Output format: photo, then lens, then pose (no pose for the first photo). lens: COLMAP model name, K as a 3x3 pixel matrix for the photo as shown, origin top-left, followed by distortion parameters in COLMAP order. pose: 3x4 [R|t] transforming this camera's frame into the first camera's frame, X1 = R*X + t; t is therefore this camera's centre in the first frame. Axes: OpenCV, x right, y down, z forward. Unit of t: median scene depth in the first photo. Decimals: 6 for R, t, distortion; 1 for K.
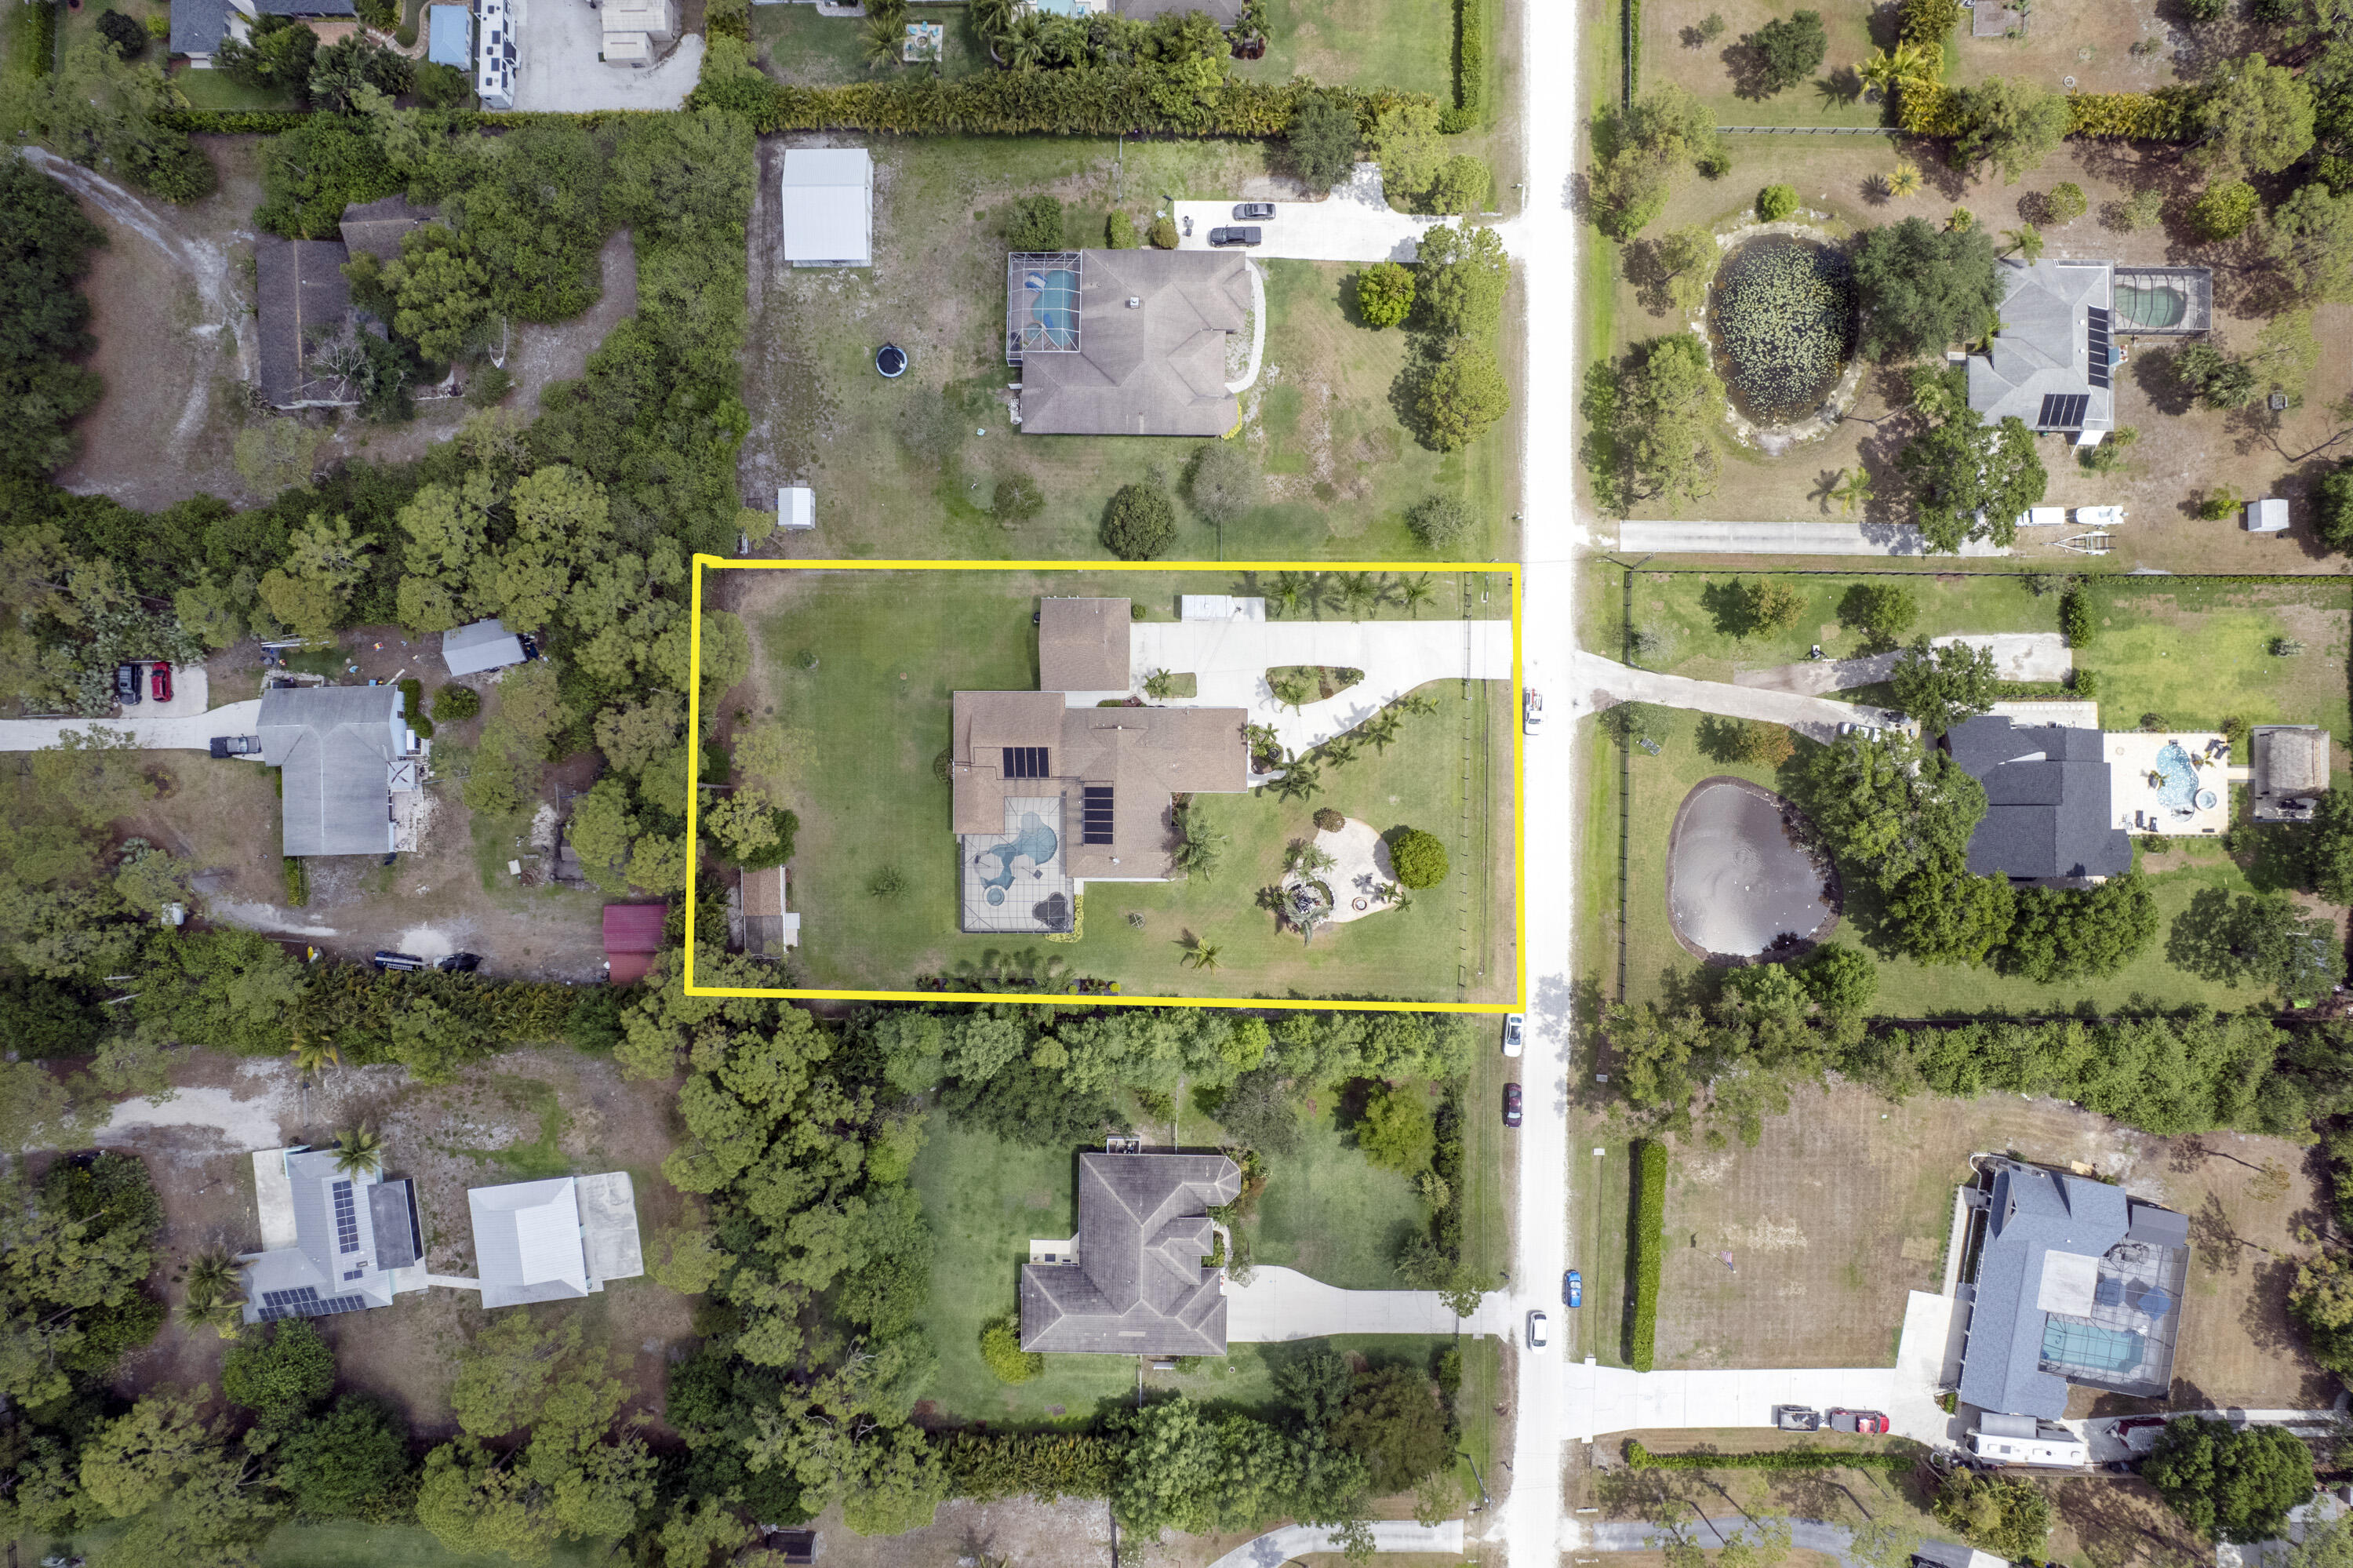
lens RADIAL K [[1516.0, 0, 1180.5], [0, 1516.0, 785.8], [0, 0, 1]] dist [-0.069363, 0.052215]
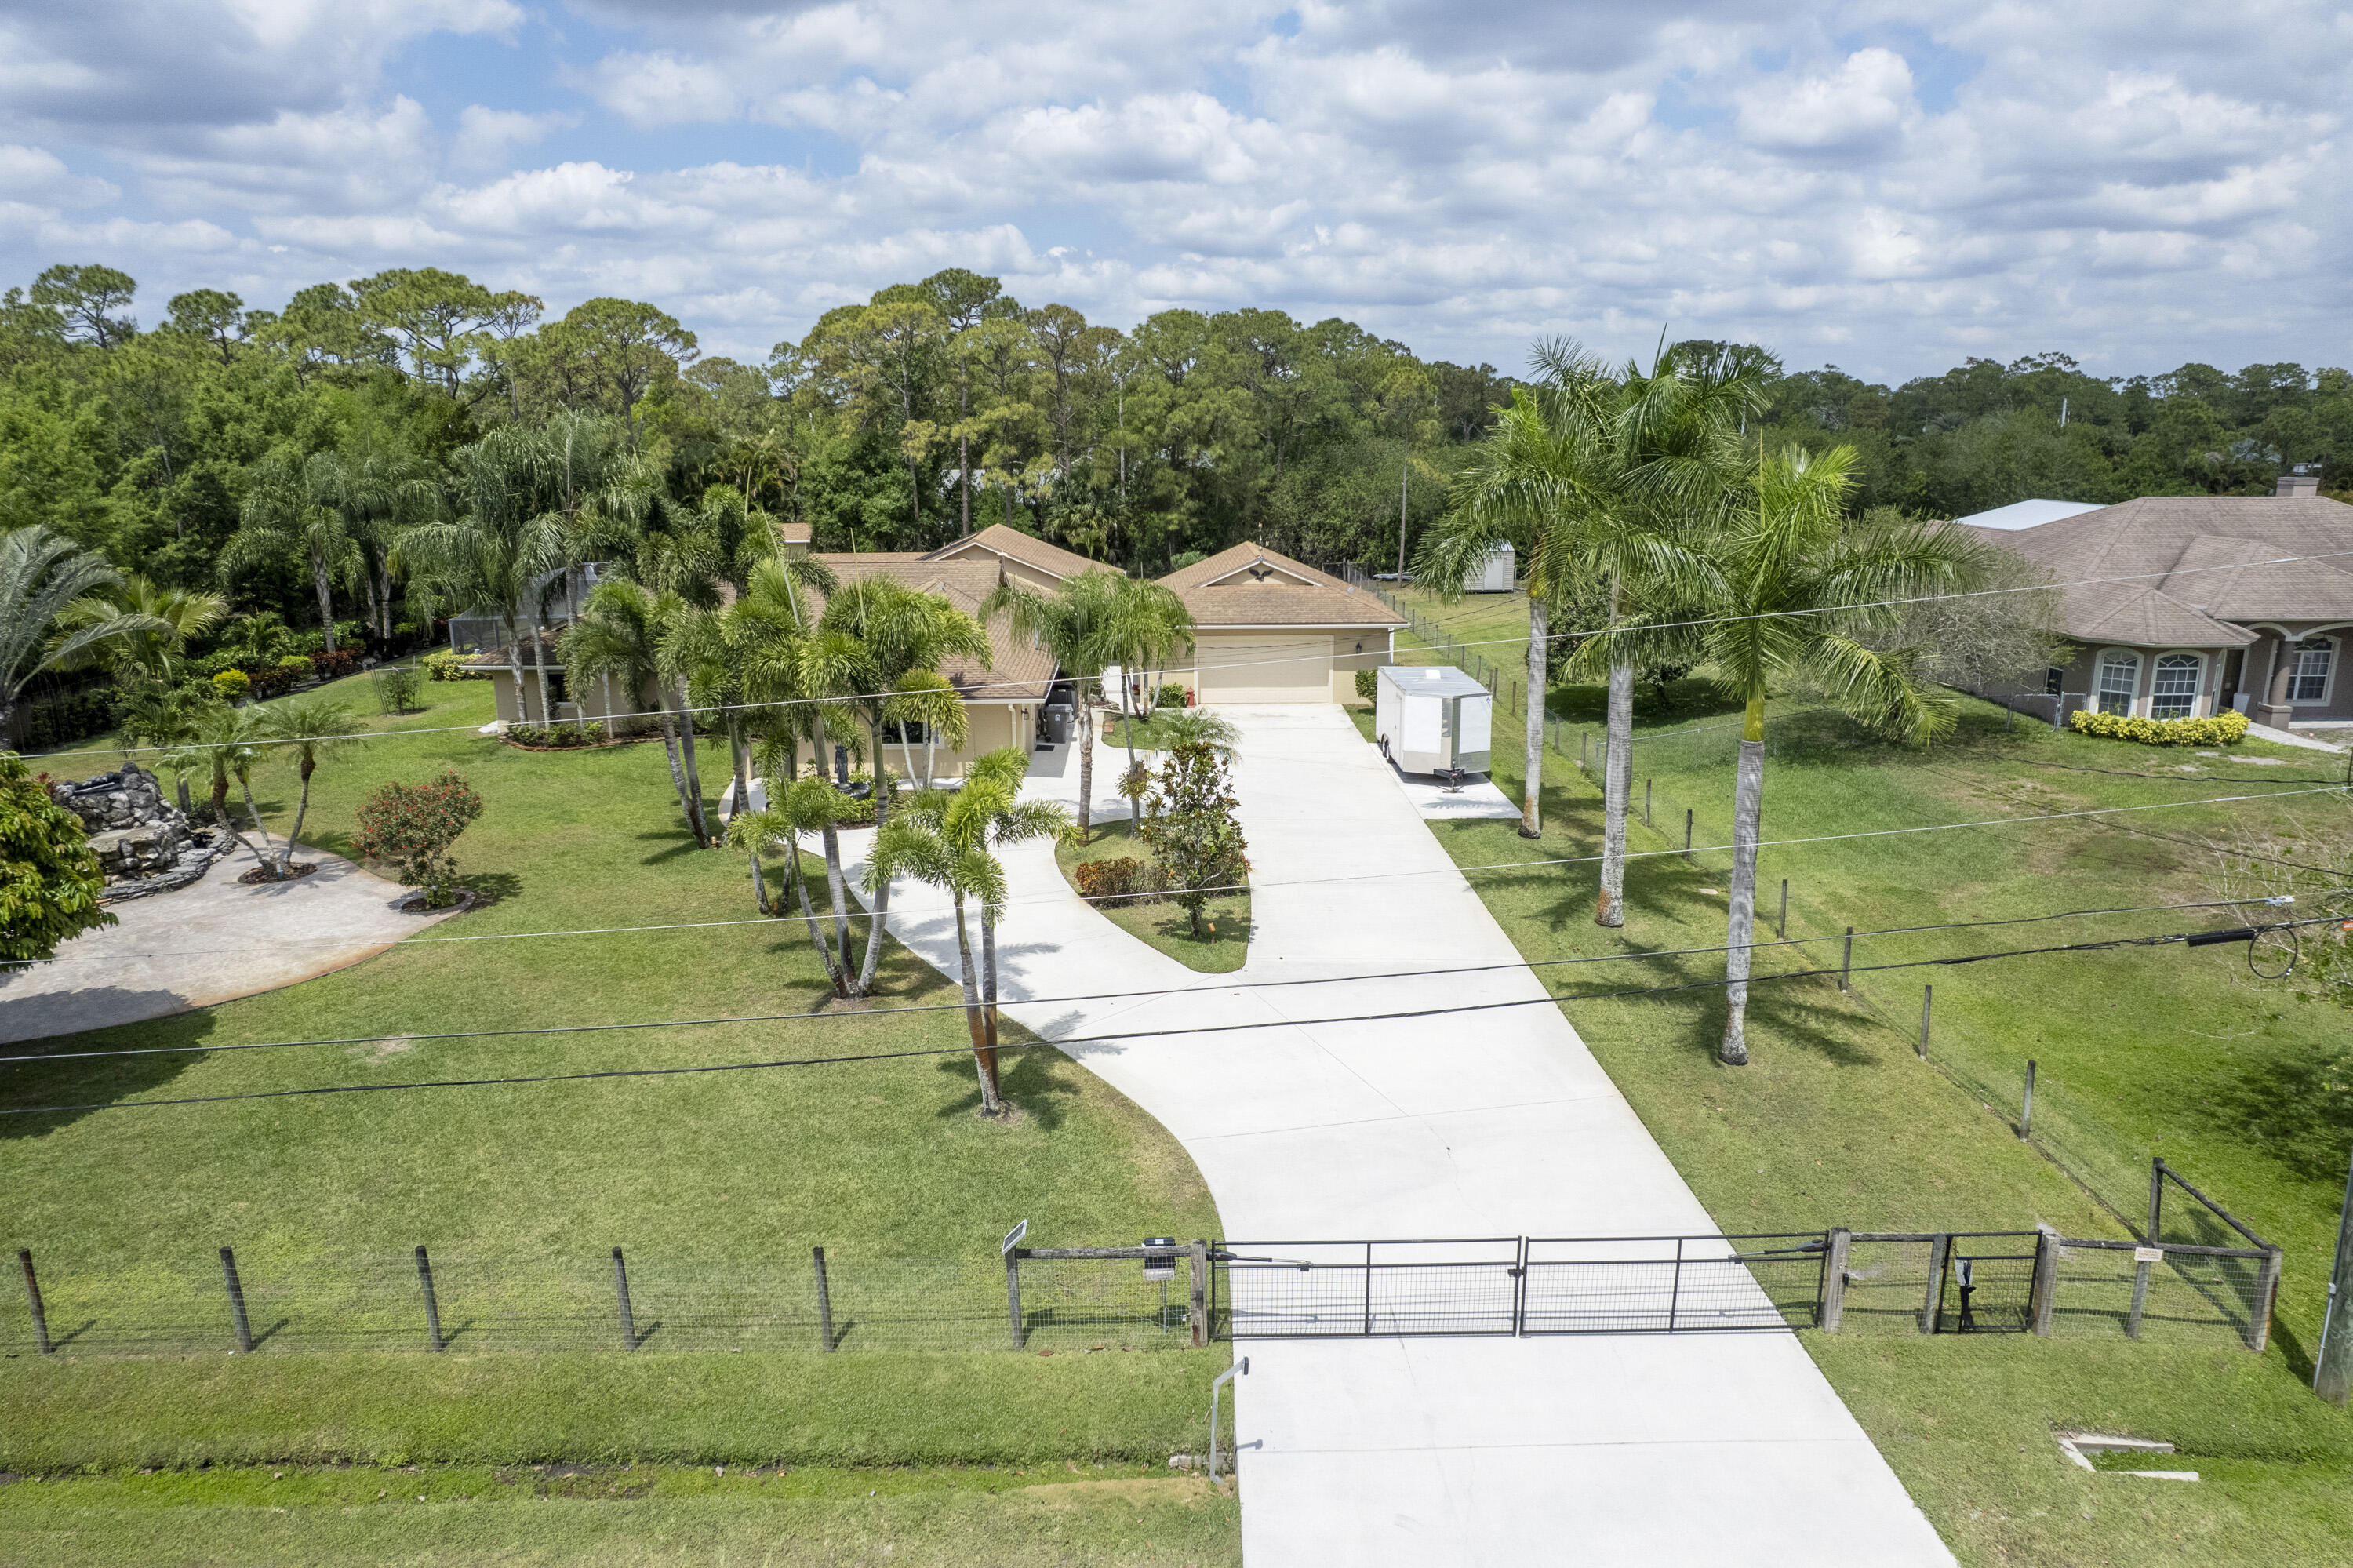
lens RADIAL K [[1516.0, 0, 1182.8], [0, 1516.0, 801.7], [0, 0, 1]] dist [-0.069363, 0.052215]
pose [[0.024109, 0.255528, -0.966501, 0.275931], [-0.999280, 0.034497, -0.015806, -0.066901], [0.029302, 0.966186, 0.256175, 0.941280]]
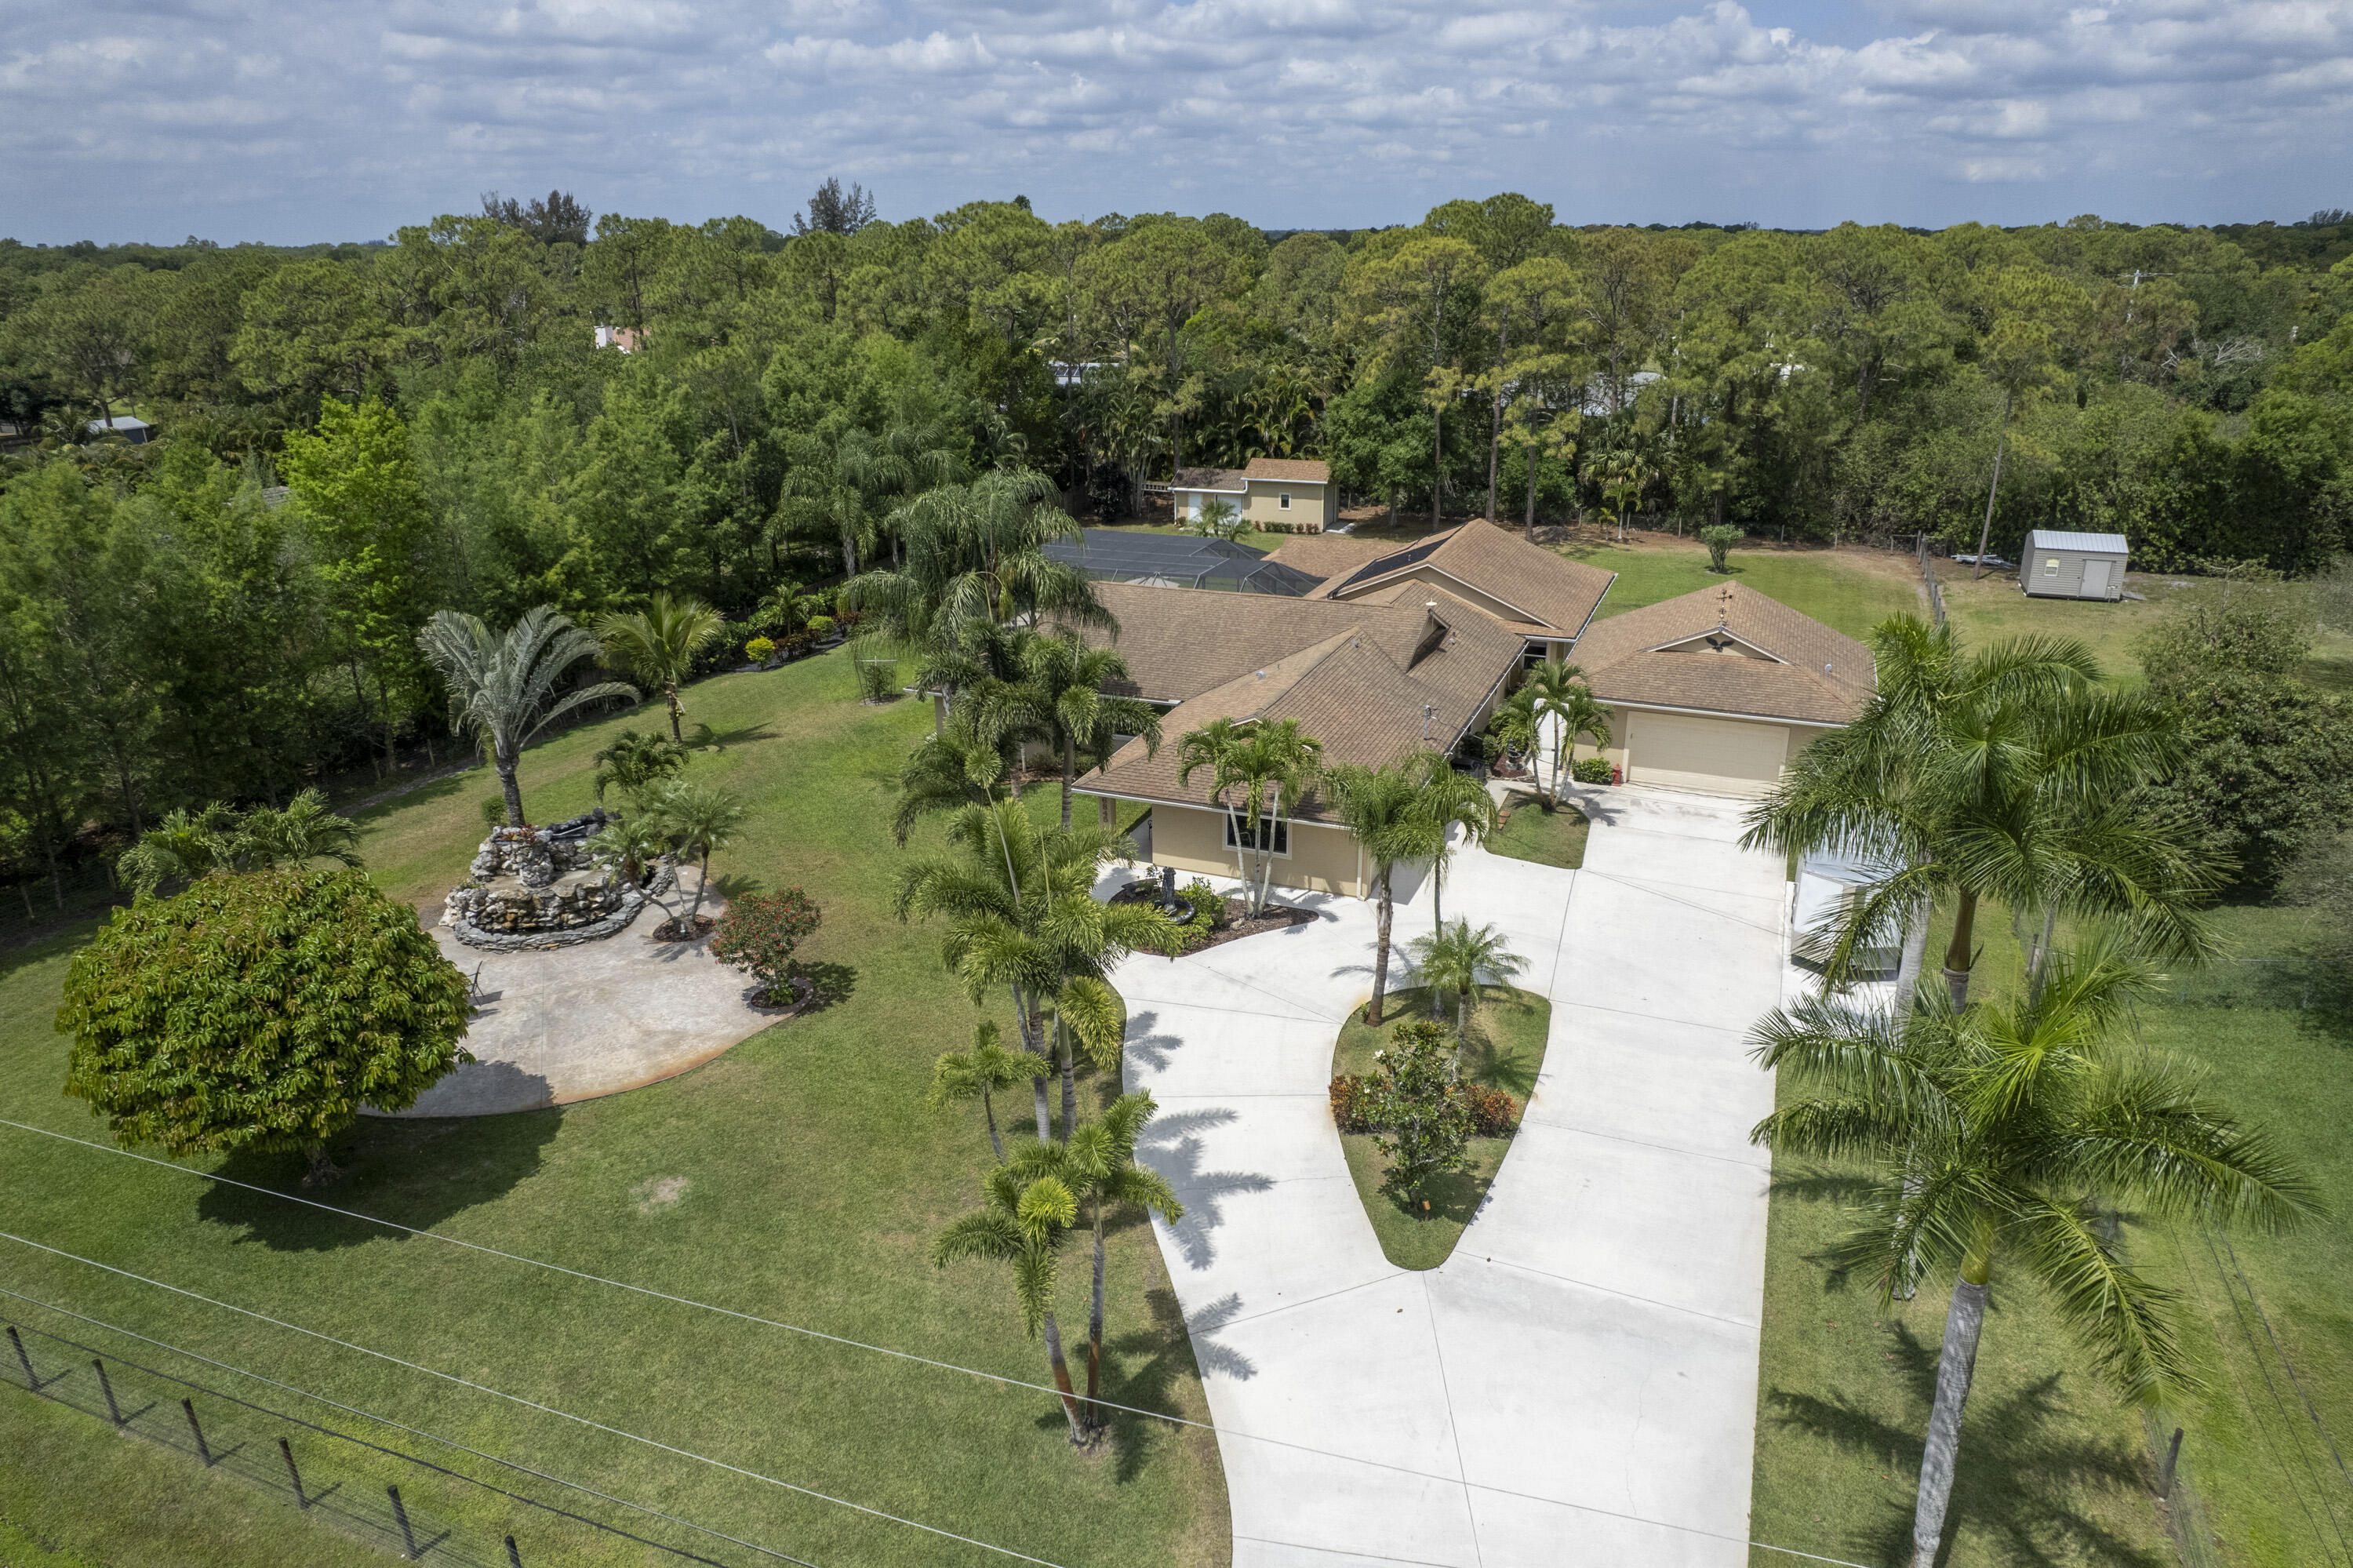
lens RADIAL K [[1516.0, 0, 1172.3], [0, 1516.0, 800.2], [0, 0, 1]] dist [-0.069363, 0.052215]
pose [[-0.381232, 0.342829, -0.858563, 0.248570], [-0.923699, -0.103100, 0.368986, -0.102891], [0.037981, 0.933723, 0.355976, 0.899048]]
